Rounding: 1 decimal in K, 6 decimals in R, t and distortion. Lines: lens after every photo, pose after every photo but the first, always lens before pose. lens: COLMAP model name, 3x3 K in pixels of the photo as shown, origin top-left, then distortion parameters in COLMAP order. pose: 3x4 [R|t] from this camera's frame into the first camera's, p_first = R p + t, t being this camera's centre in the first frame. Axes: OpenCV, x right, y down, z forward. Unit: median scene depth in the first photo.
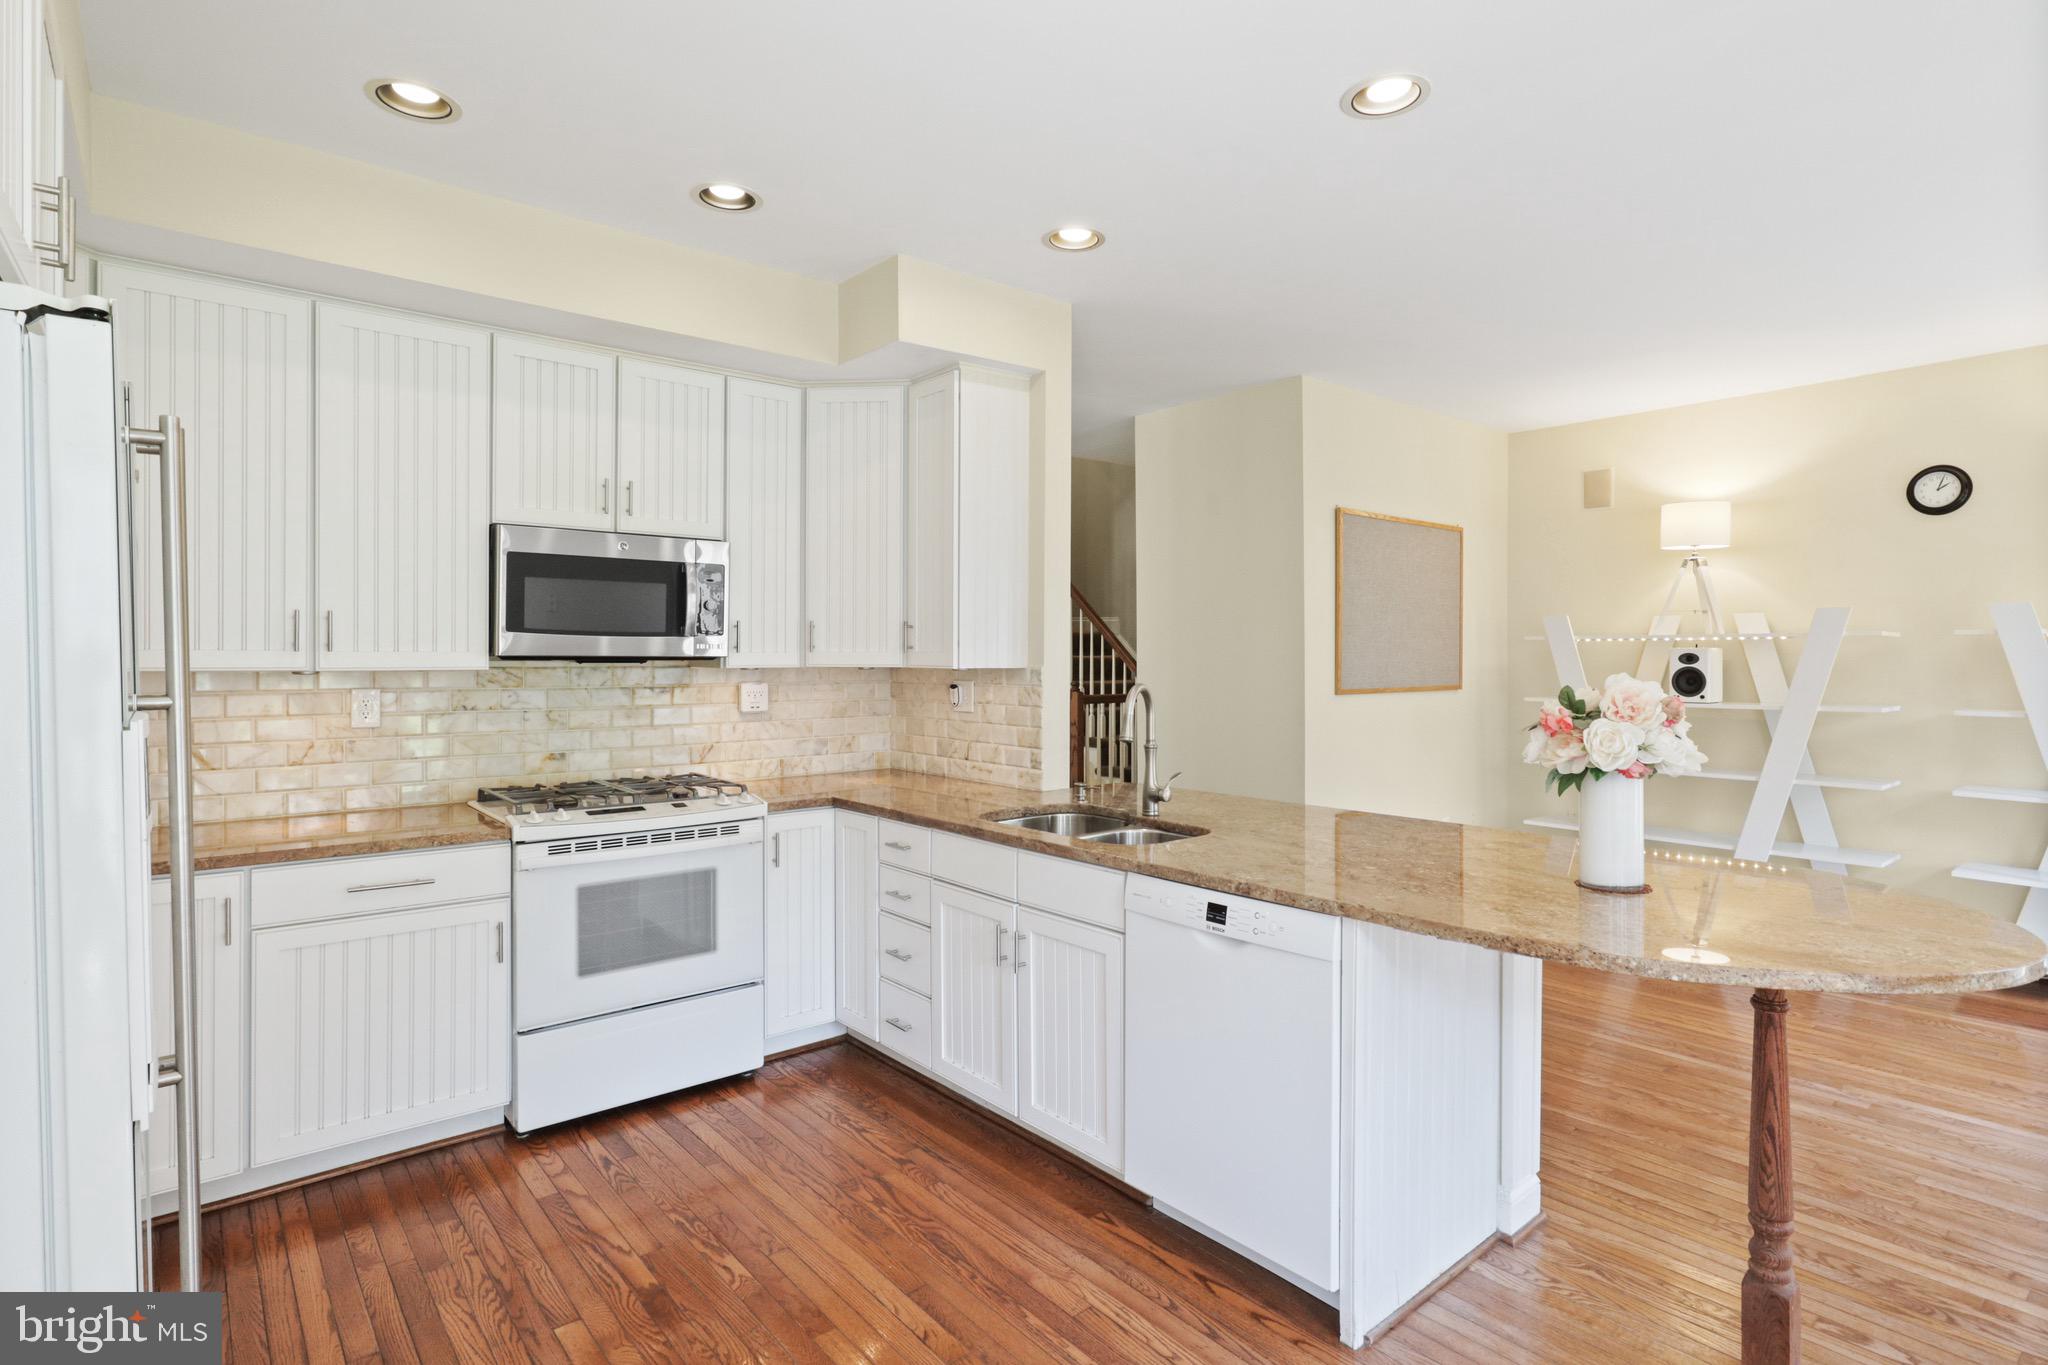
lens RADIAL K [[1030.4, 0, 1027.8], [0, 1030.4, 666.8], [0, 0, 1]] dist [-0.022836, 0.014173]
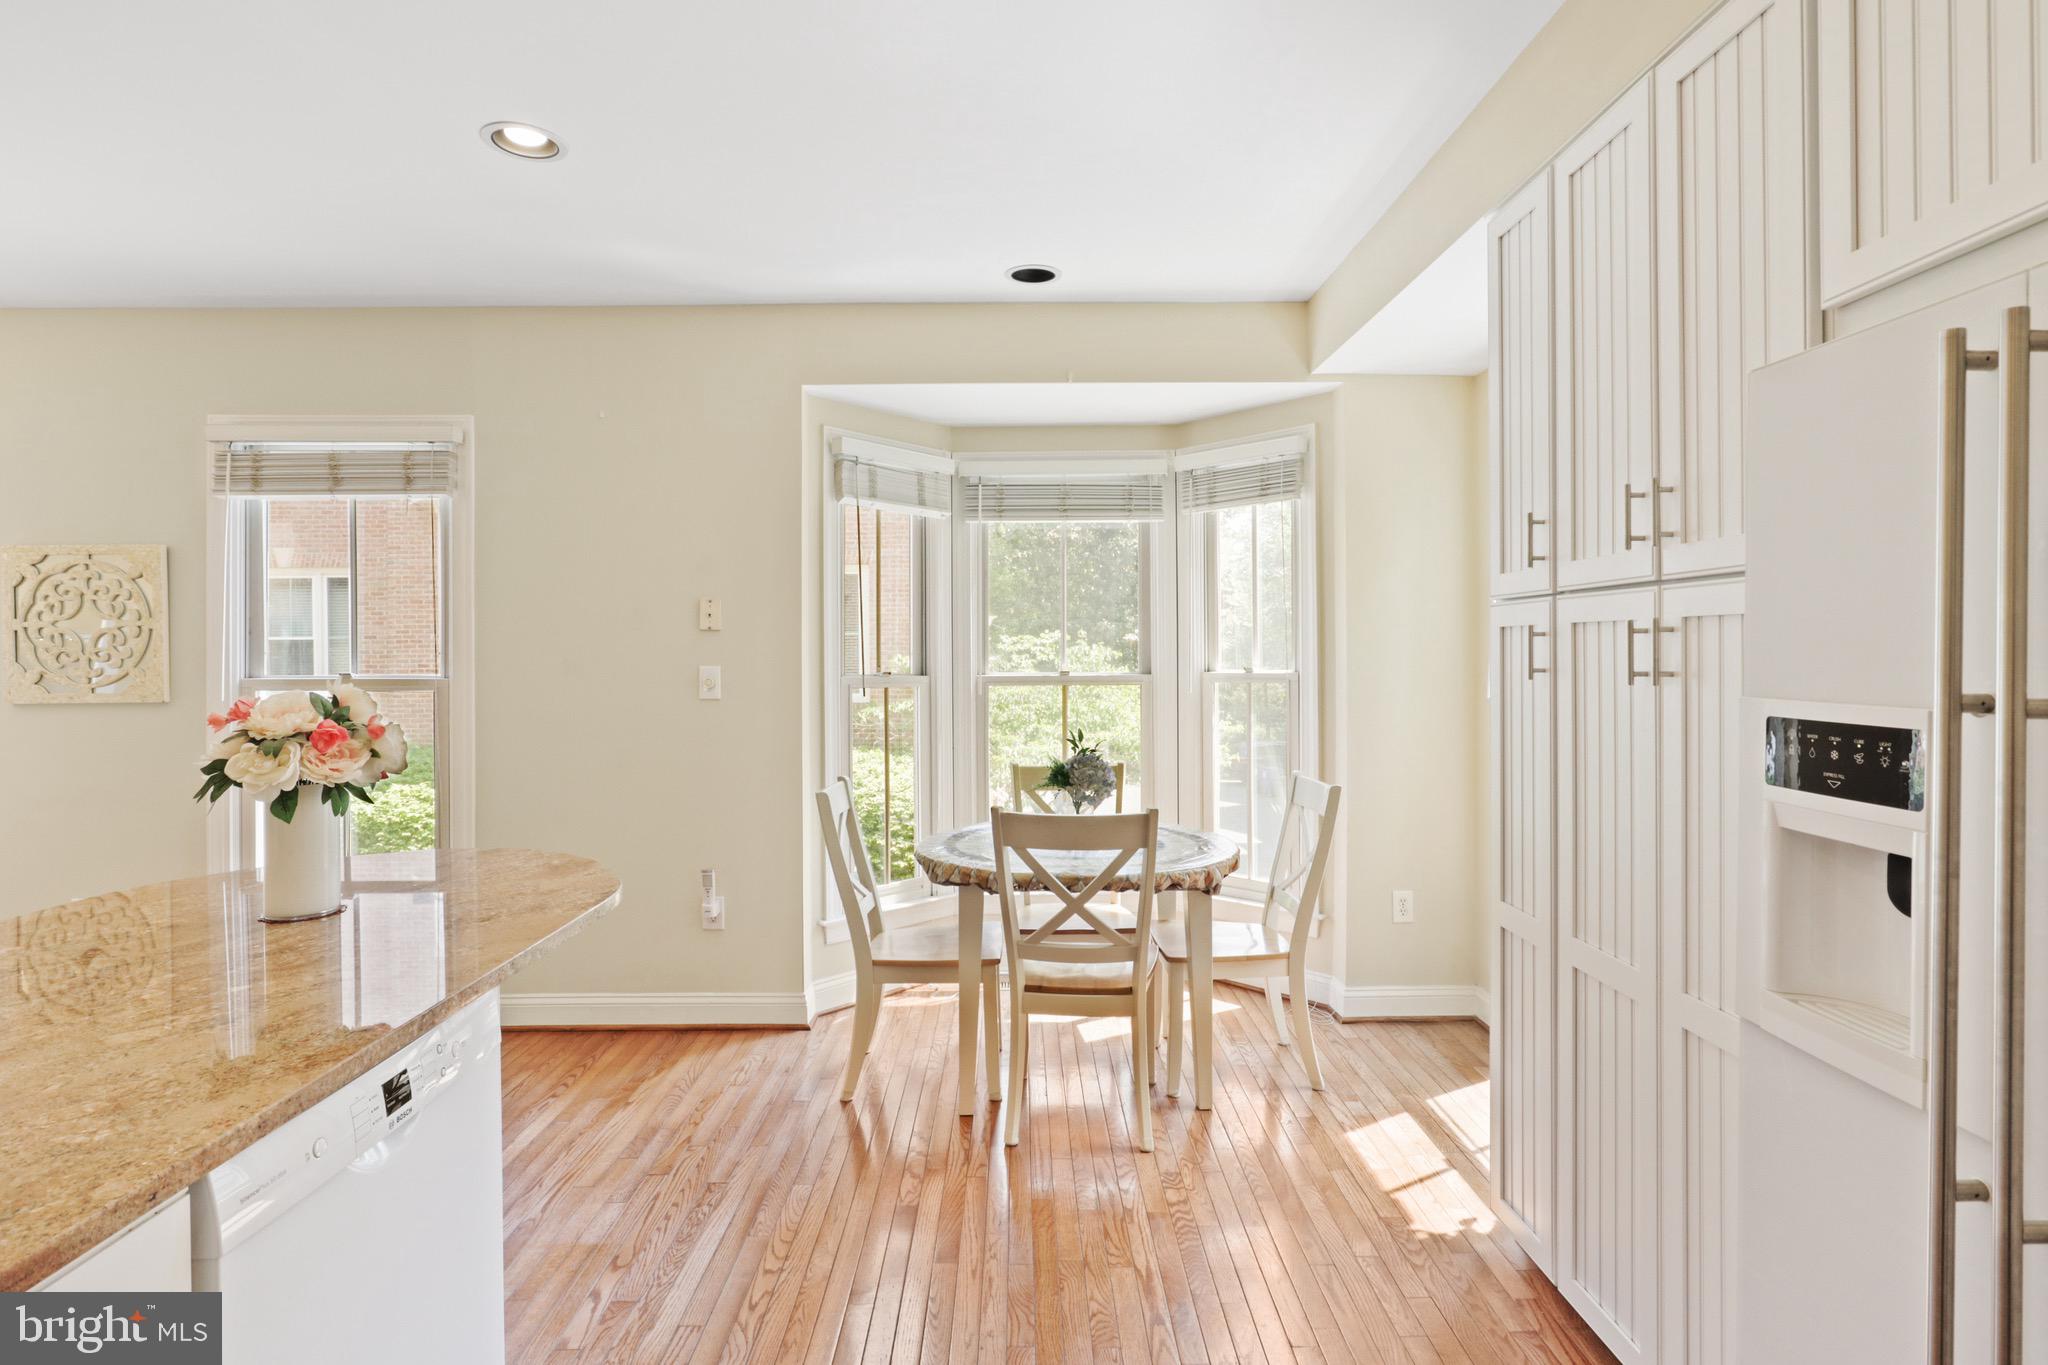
lens RADIAL K [[1030.4, 0, 1027.8], [0, 1030.4, 666.8], [0, 0, 1]] dist [-0.022836, 0.014173]
pose [[-0.774209, 0.004457, 0.632915, -0.324158], [0.022968, 0.999514, 0.021056, -0.009562], [-0.632514, 0.030839, -0.773935, 0.820457]]
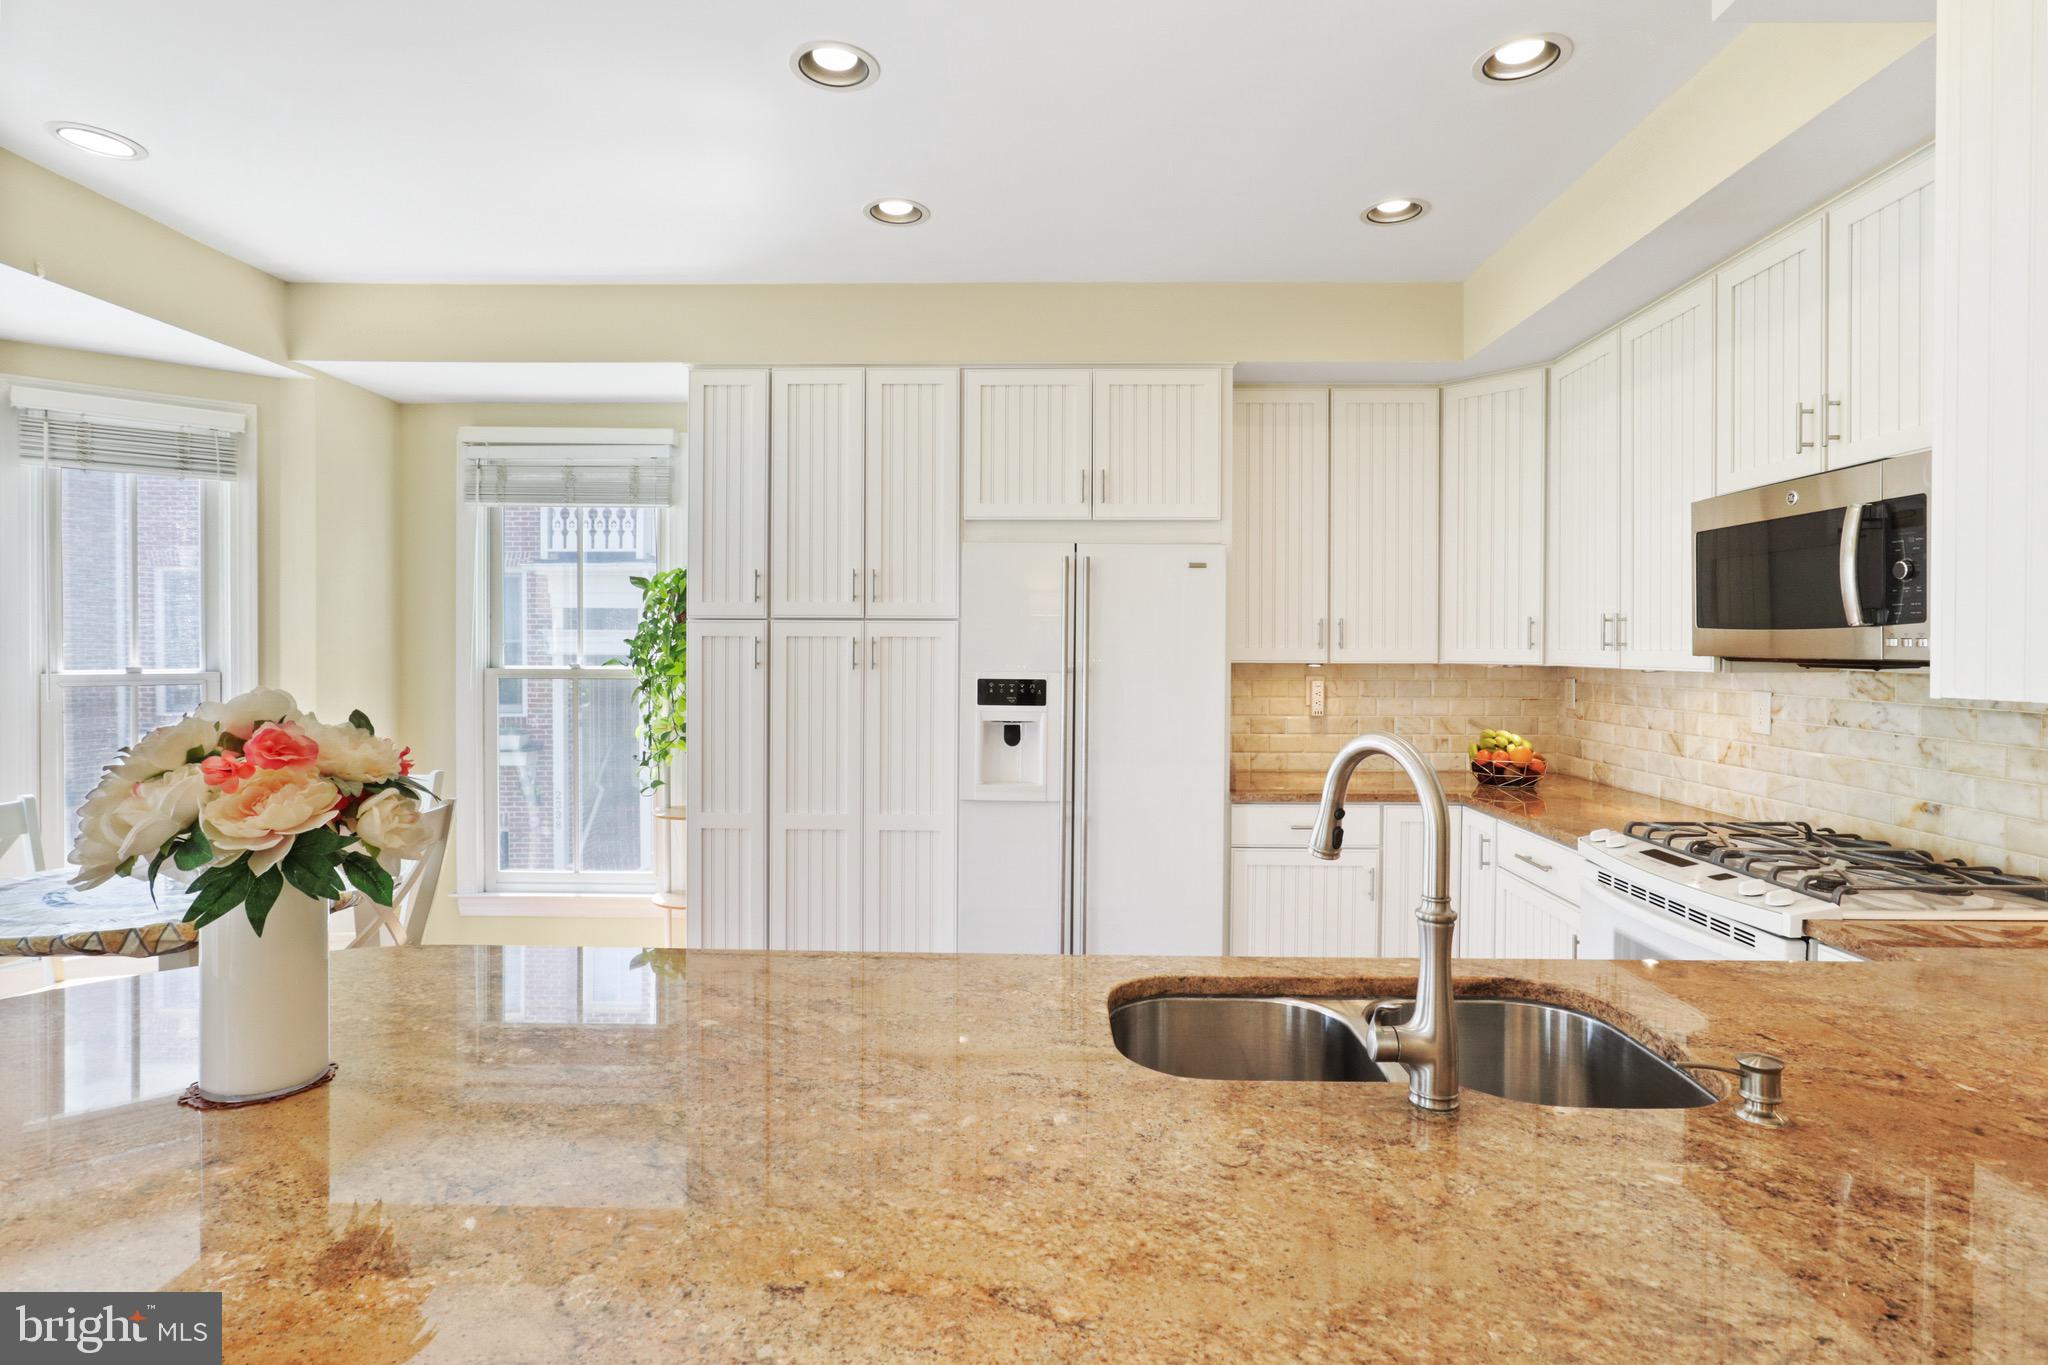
lens RADIAL K [[1030.4, 0, 1027.8], [0, 1030.4, 666.8], [0, 0, 1]] dist [-0.022836, 0.014173]
pose [[-0.659251, 0.010704, -0.751847, 0.451373], [-0.013363, 0.999574, 0.025948, -0.015063], [0.751804, 0.027153, -0.658827, 1.049928]]
